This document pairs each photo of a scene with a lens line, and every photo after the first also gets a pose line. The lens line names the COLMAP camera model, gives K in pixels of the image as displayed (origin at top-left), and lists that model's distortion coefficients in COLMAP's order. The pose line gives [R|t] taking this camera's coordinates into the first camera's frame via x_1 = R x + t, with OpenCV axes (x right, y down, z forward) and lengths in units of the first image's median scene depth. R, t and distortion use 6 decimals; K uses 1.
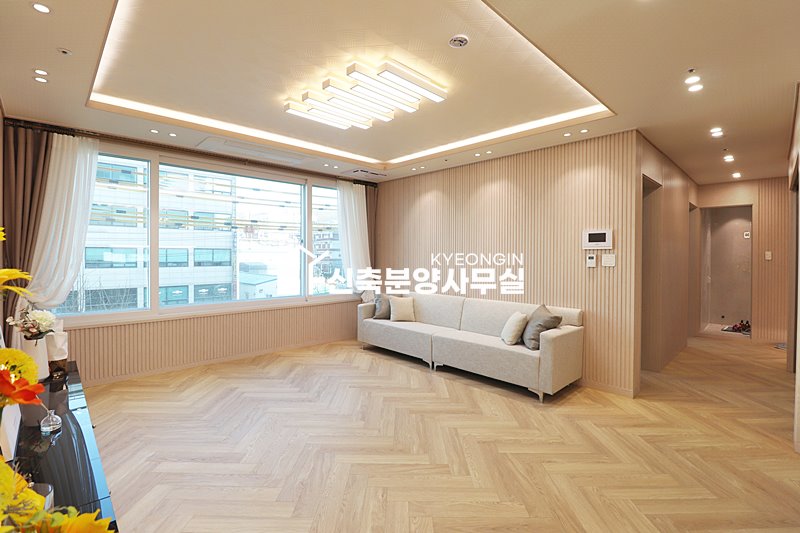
lens RADIAL K [[370.6, 0, 402.1], [0, 370.6, 257.8], [0, 0, 1]] dist [0.000868, -0.013540]
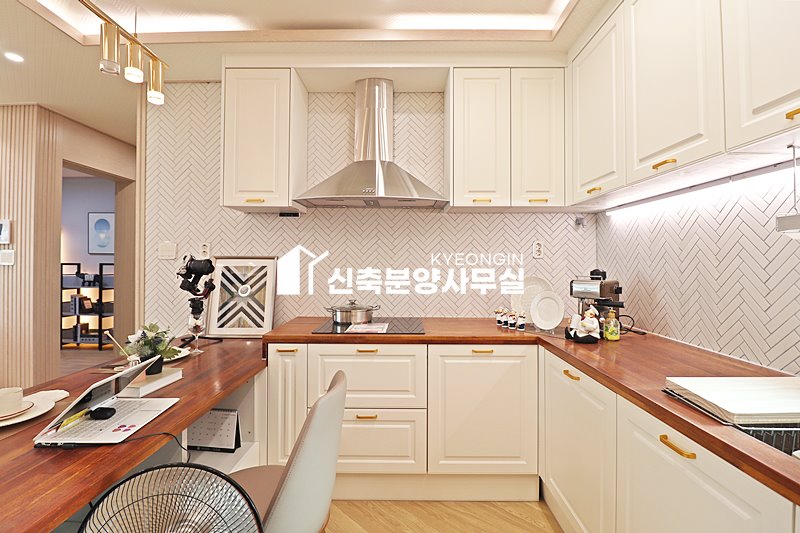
lens RADIAL K [[370.6, 0, 402.1], [0, 370.6, 257.8], [0, 0, 1]] dist [0.000868, -0.013540]
pose [[0.706397, 0.002792, 0.707810, 0.597036], [0.006206, 0.999929, -0.010138, 0.021227], [-0.707788, 0.011554, 0.706330, -0.183502]]
